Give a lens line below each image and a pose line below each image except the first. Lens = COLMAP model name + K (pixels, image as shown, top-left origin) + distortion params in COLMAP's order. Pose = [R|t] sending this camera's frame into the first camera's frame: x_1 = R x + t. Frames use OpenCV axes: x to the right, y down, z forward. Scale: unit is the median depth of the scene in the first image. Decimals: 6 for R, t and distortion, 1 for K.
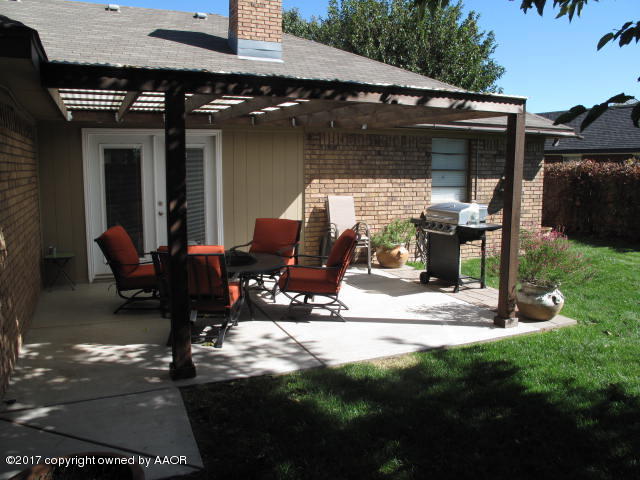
lens RADIAL K [[534.0, 0, 320.0], [0, 534.0, 240.8], [0, 0, 1]] dist [-0.130561, 0.069359]
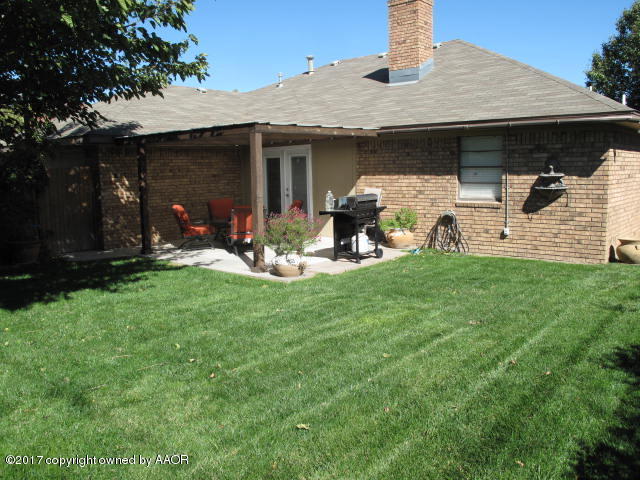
lens RADIAL K [[534.0, 0, 319.9], [0, 534.0, 239.0], [0, 0, 1]] dist [-0.130561, 0.069359]
pose [[0.430926, 0.105732, -0.896172, 1.086781], [-0.103487, 0.992350, 0.067318, -0.032271], [0.896434, 0.063733, 0.438571, 0.289753]]
